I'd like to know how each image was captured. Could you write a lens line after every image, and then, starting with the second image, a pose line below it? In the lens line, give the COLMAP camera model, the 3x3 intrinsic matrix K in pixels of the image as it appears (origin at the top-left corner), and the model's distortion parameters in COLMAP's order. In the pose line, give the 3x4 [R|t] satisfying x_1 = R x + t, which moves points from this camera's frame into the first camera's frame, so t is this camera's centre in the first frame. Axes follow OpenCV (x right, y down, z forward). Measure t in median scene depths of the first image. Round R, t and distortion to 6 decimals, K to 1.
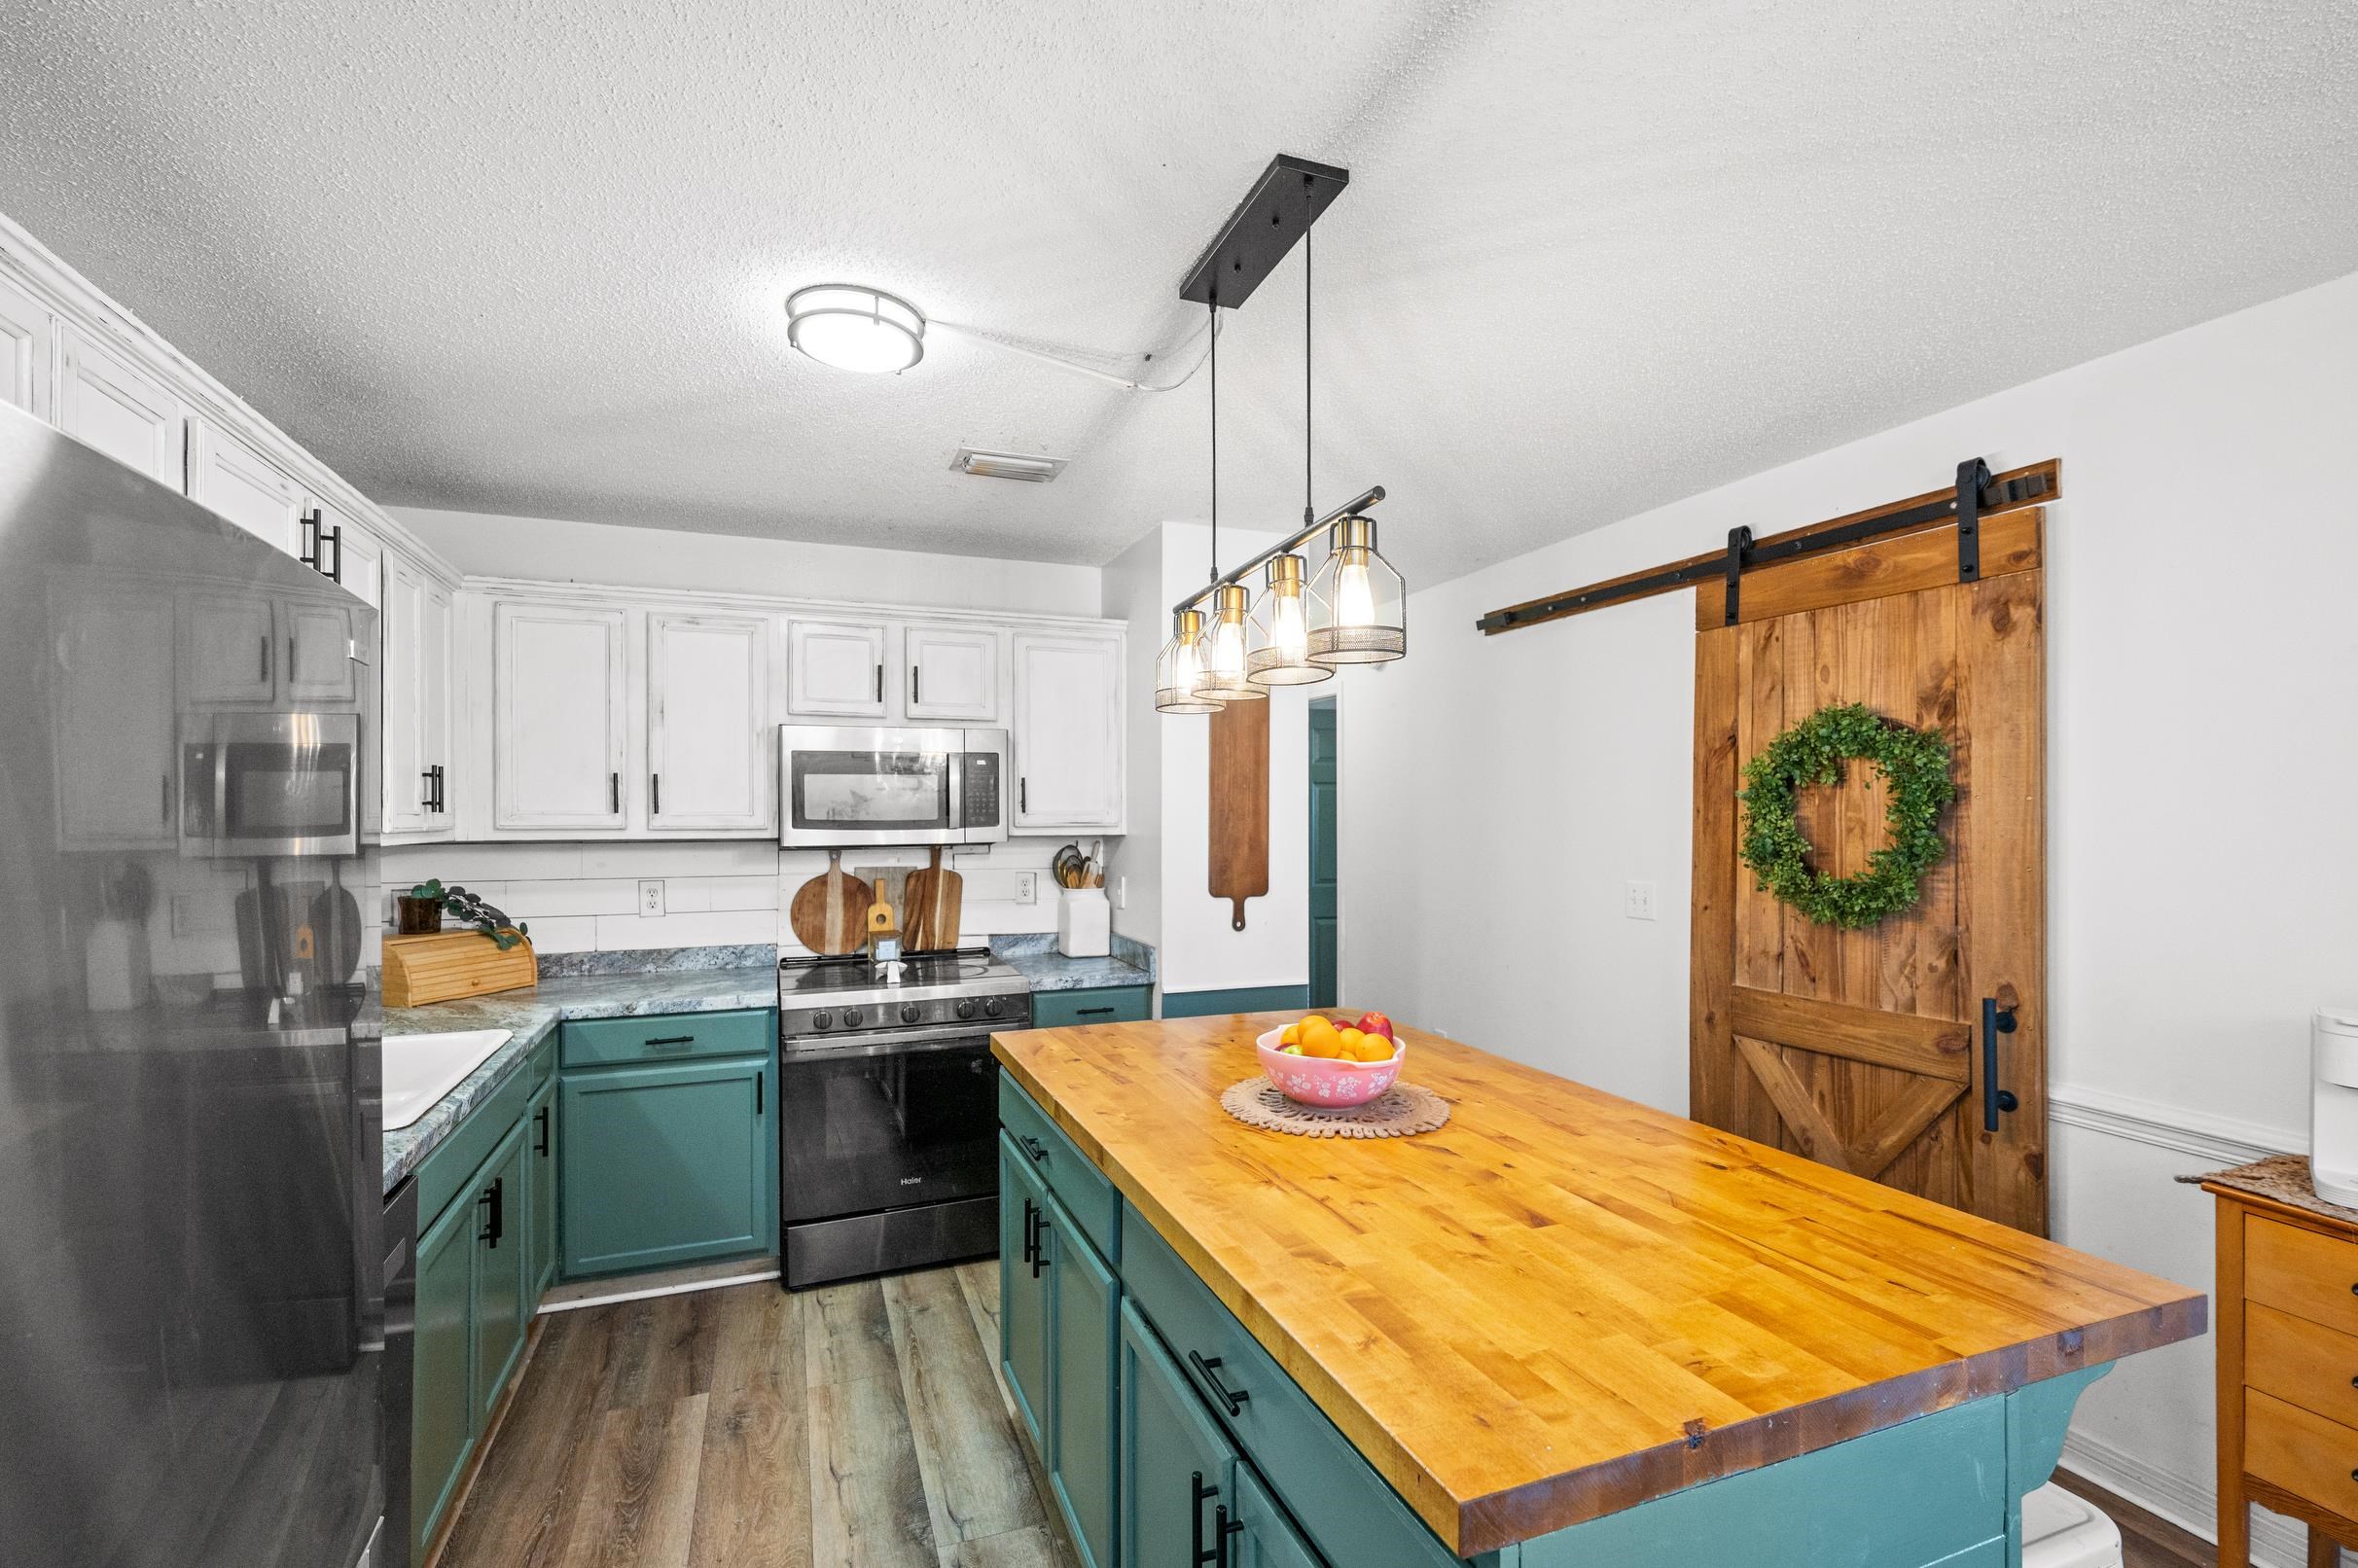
lens RADIAL K [[1042.2, 0, 1174.2], [0, 1042.2, 809.7], [0, 0, 1]] dist [-0.001505, -0.000323]
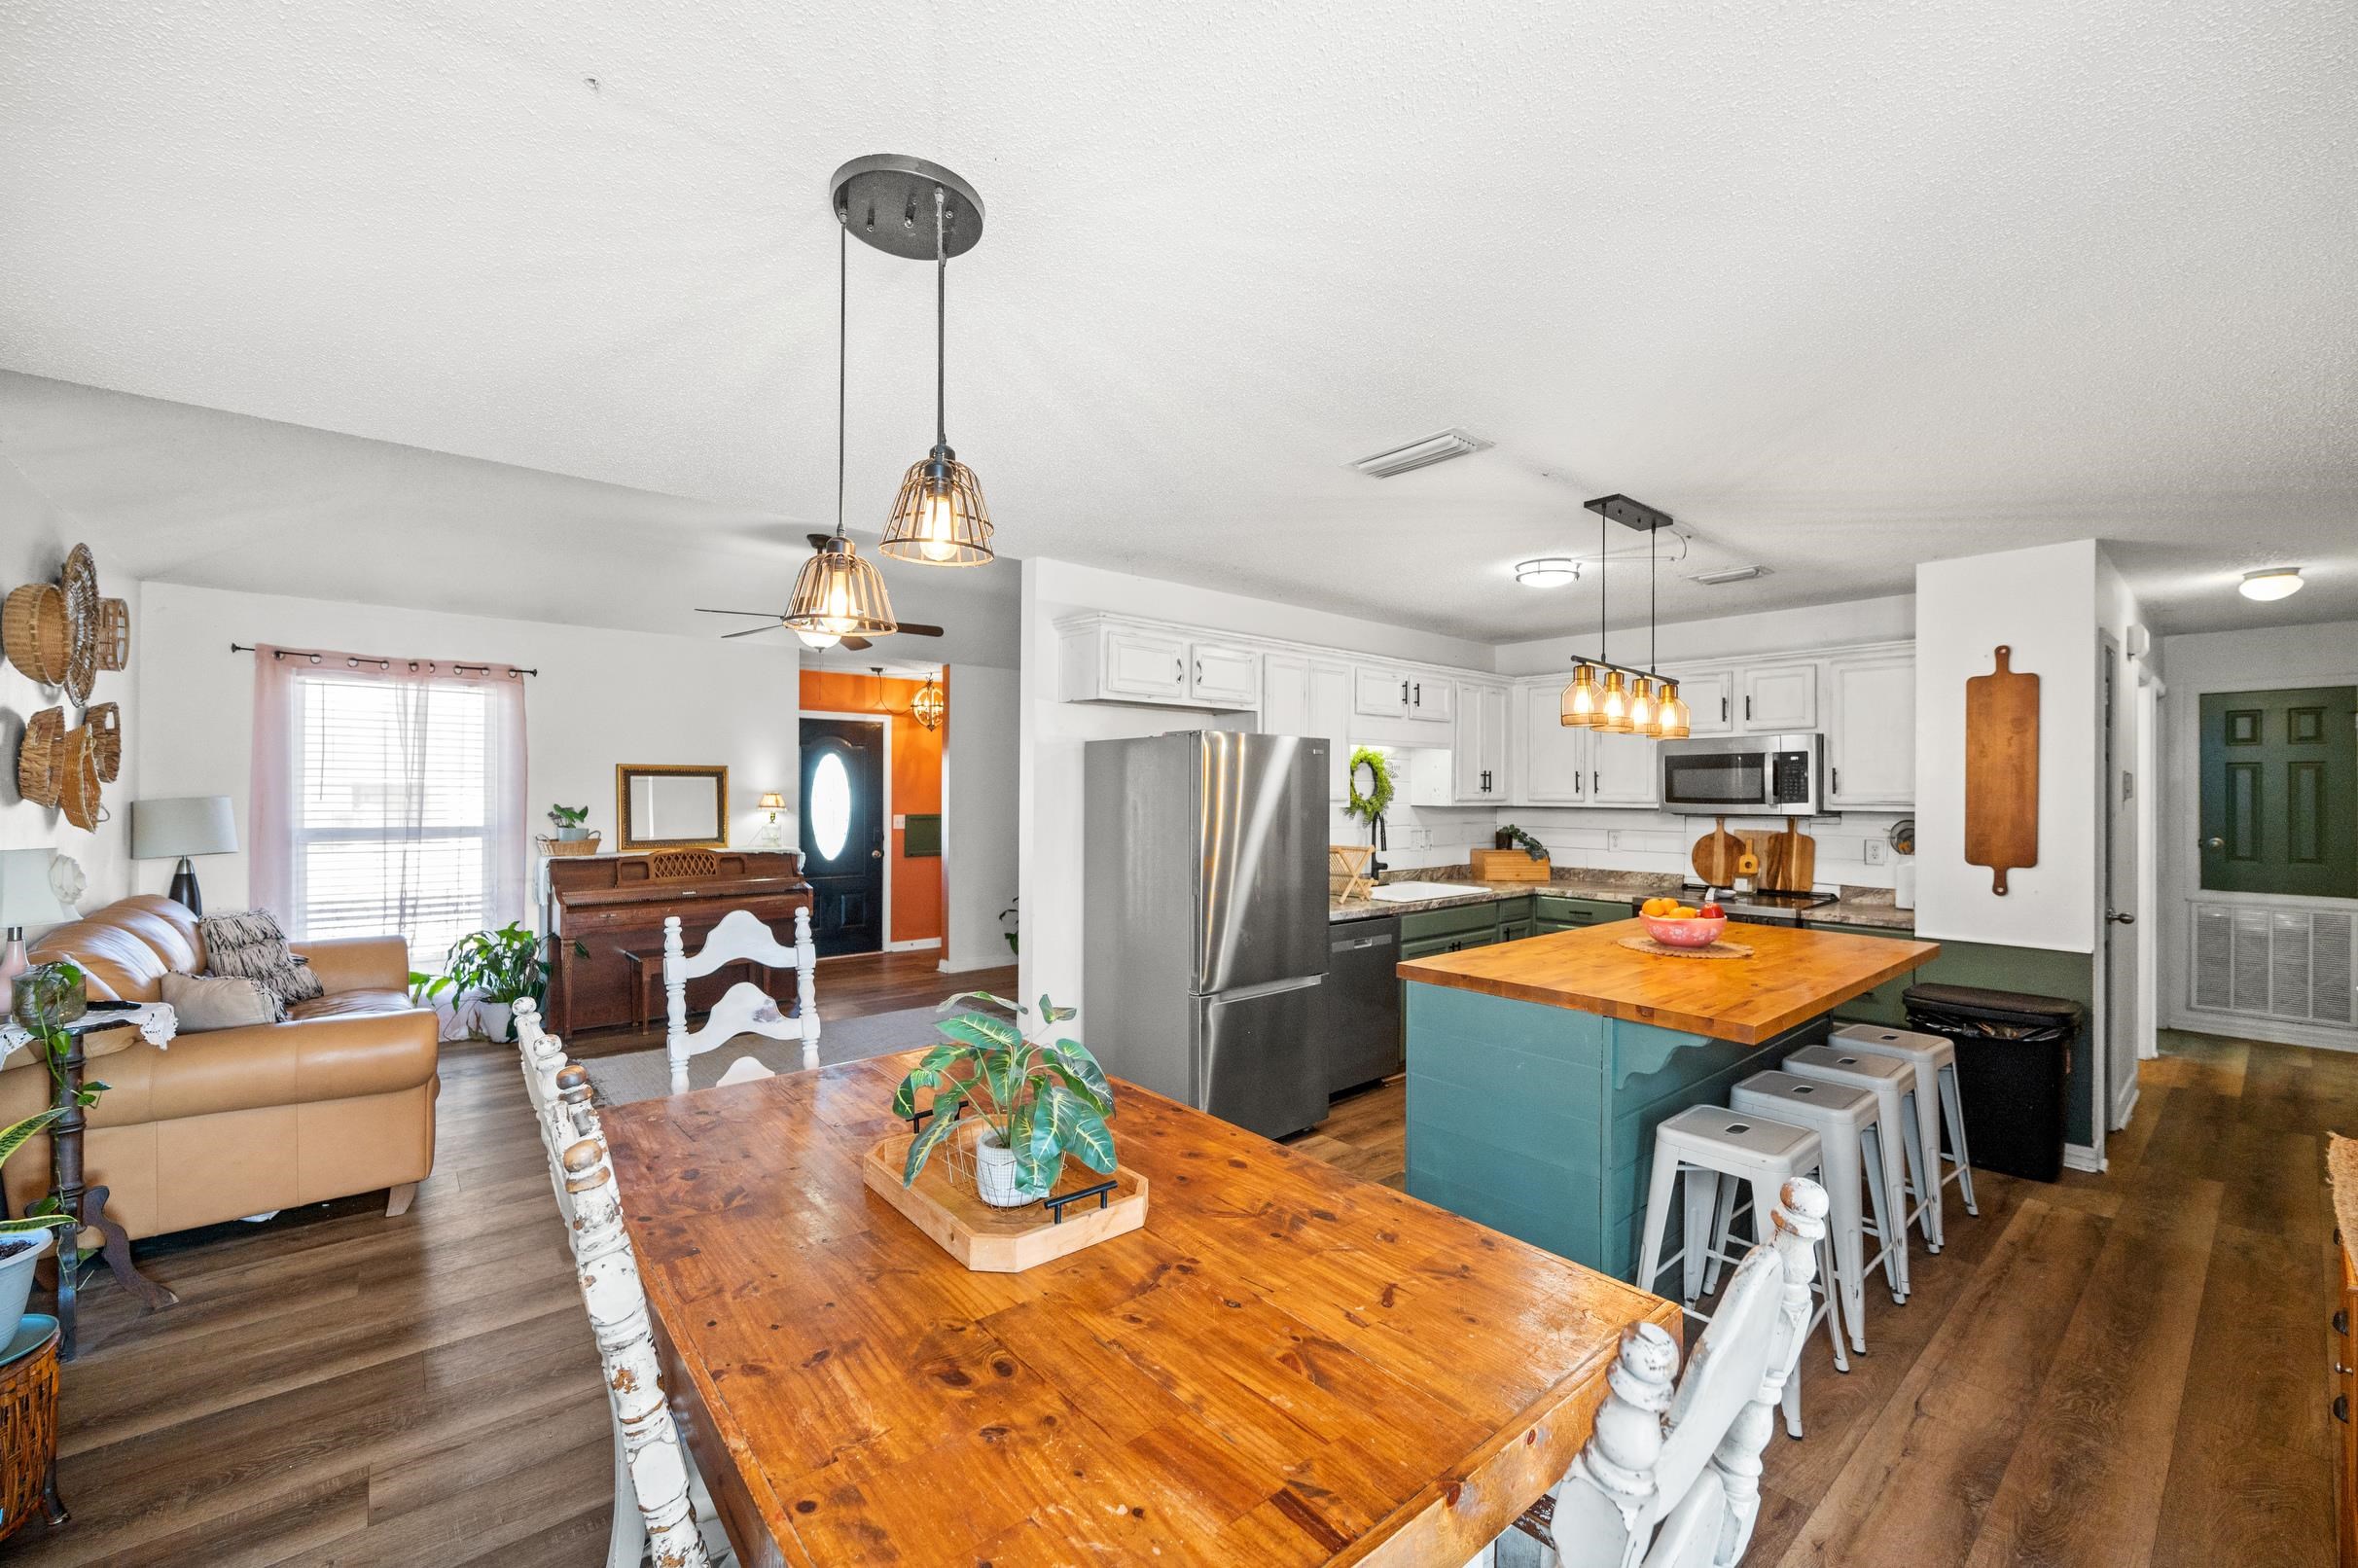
lens RADIAL K [[953.6, 0, 1186.2], [0, 953.6, 790.5], [0, 0, 1]] dist [-0.001261, 0.000140]
pose [[0.340120, 0.001955, -0.940380, 0.878970], [-0.002104, 0.999997, 0.001317, -0.001362], [0.940380, 0.001531, 0.340123, -0.259229]]
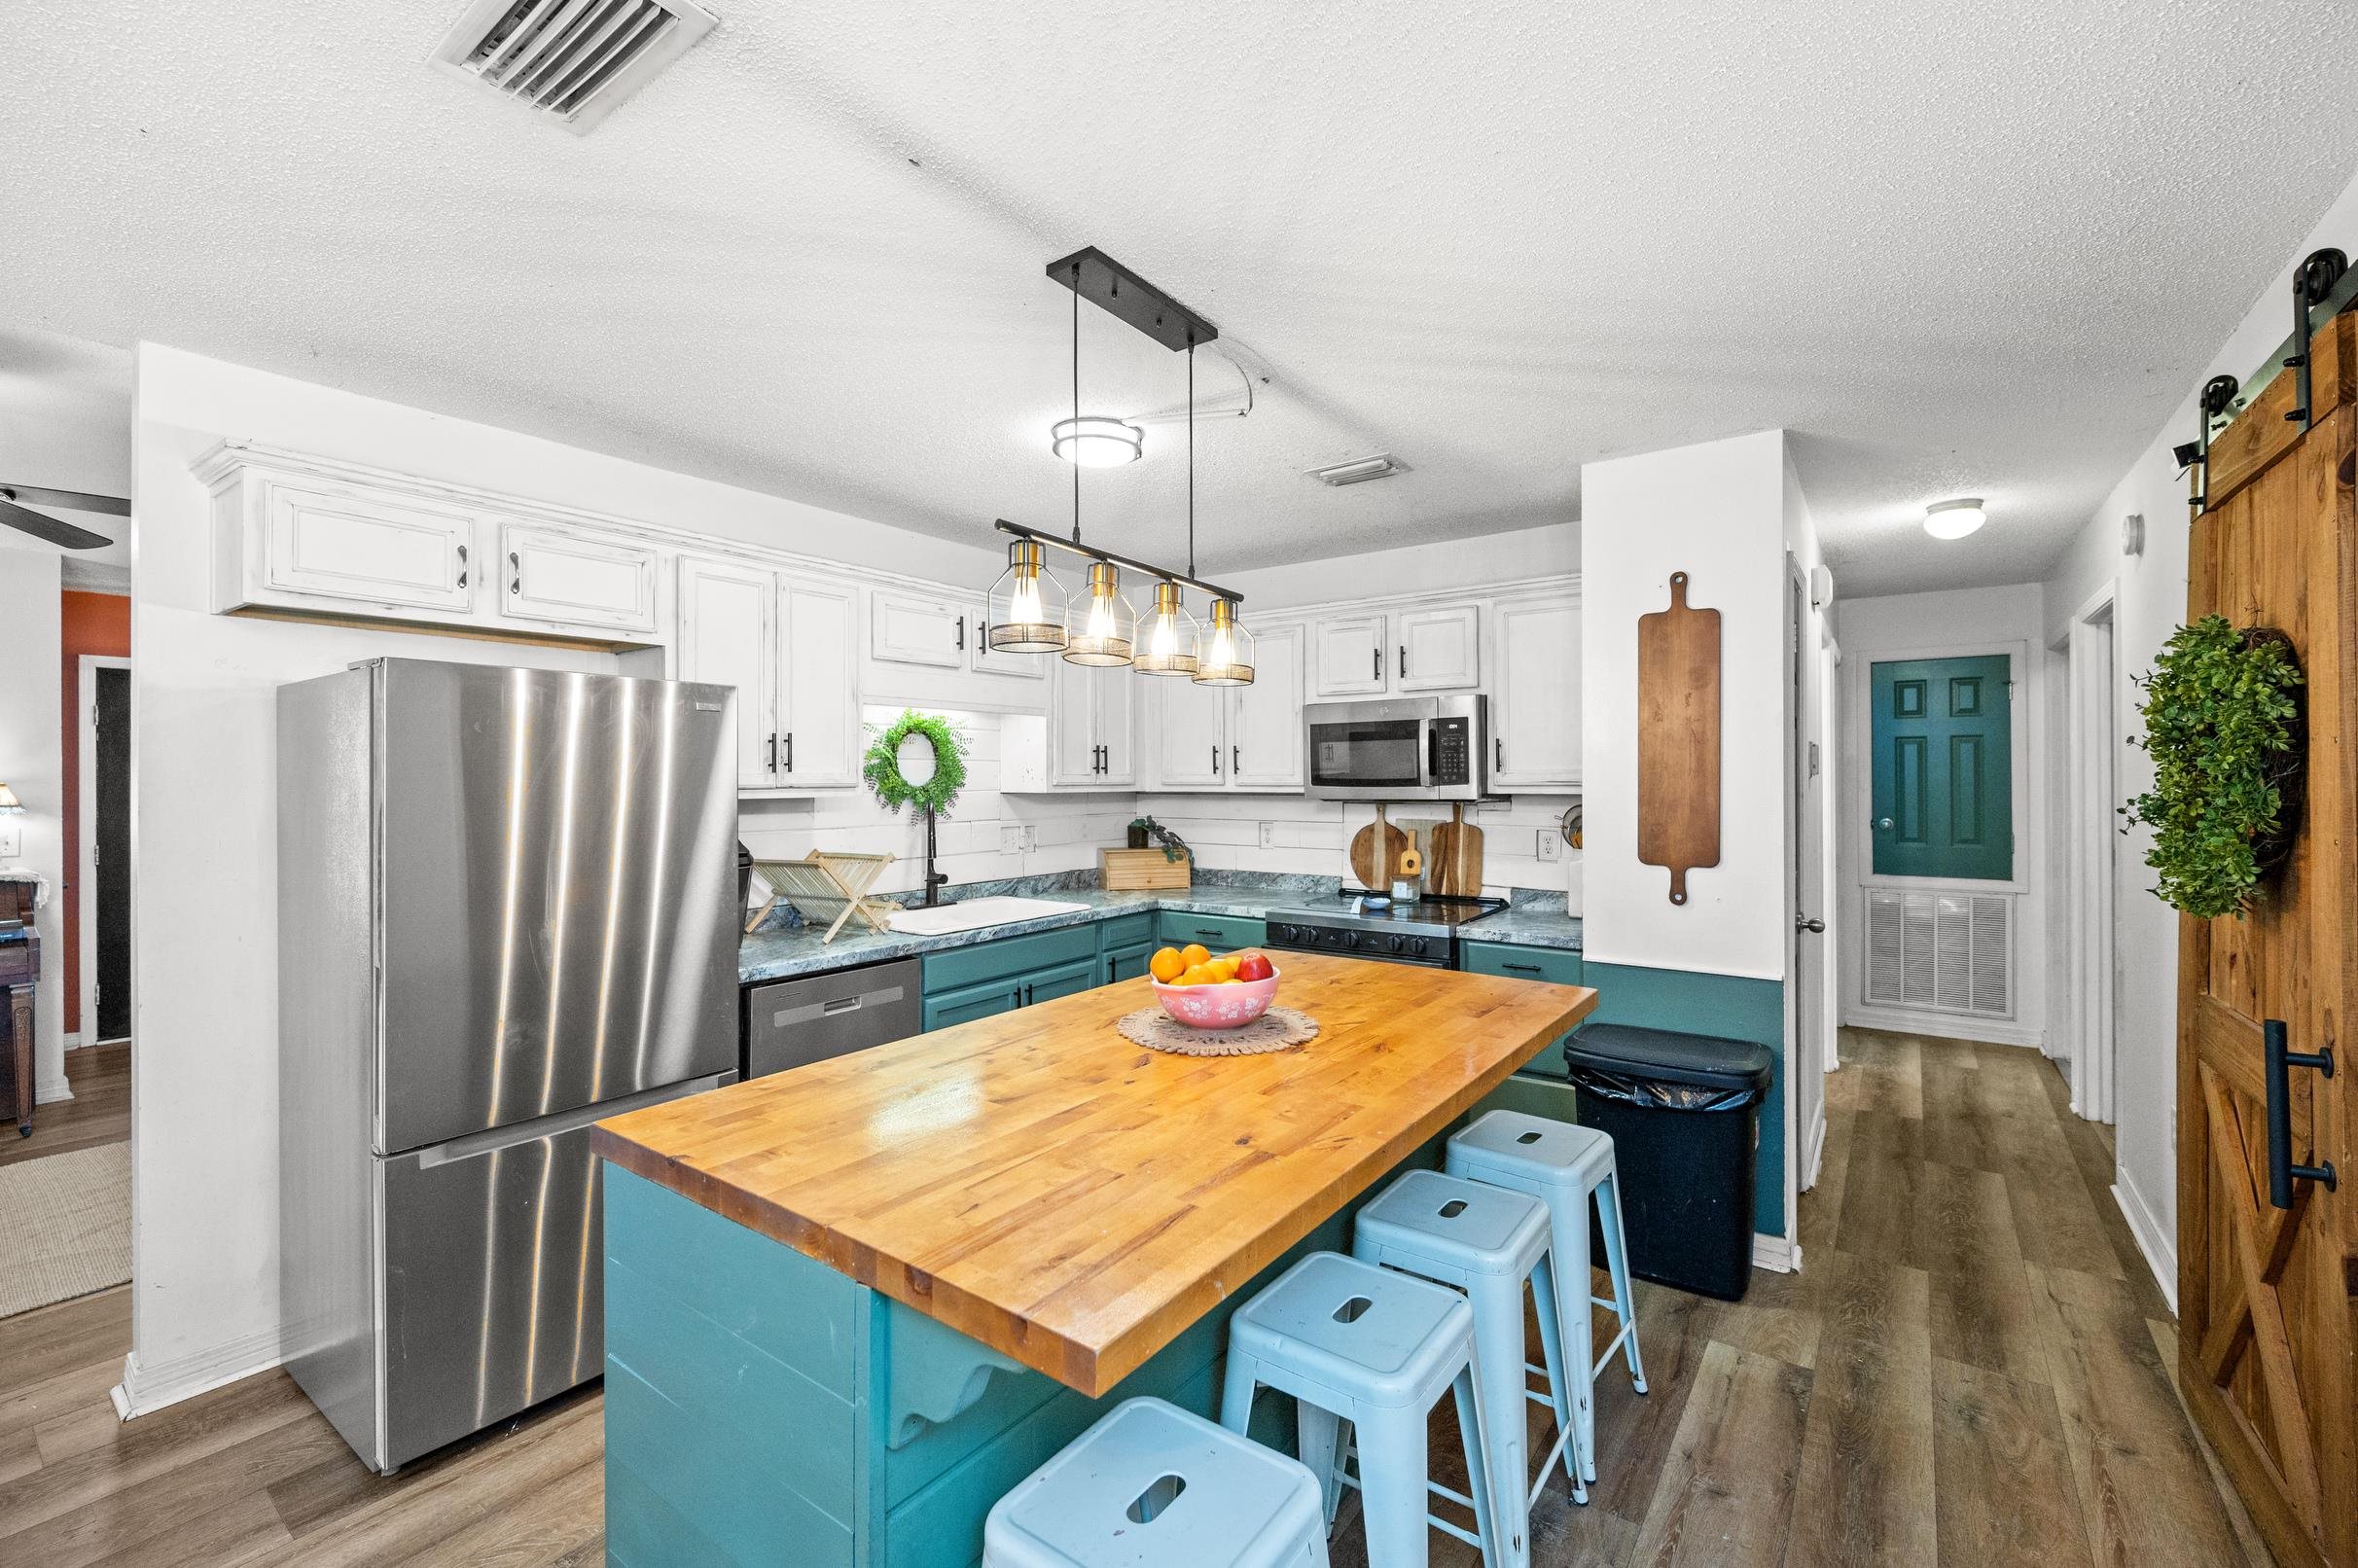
lens RADIAL K [[984.2, 0, 1197.1], [0, 984.2, 776.9], [0, 0, 1]] dist [-0.000906, -0.000152]
pose [[0.550283, -0.001310, -0.834977, 0.617838], [0.004964, 0.999986, 0.001702, 0.005584], [0.834964, -0.005081, 0.550282, 0.237228]]
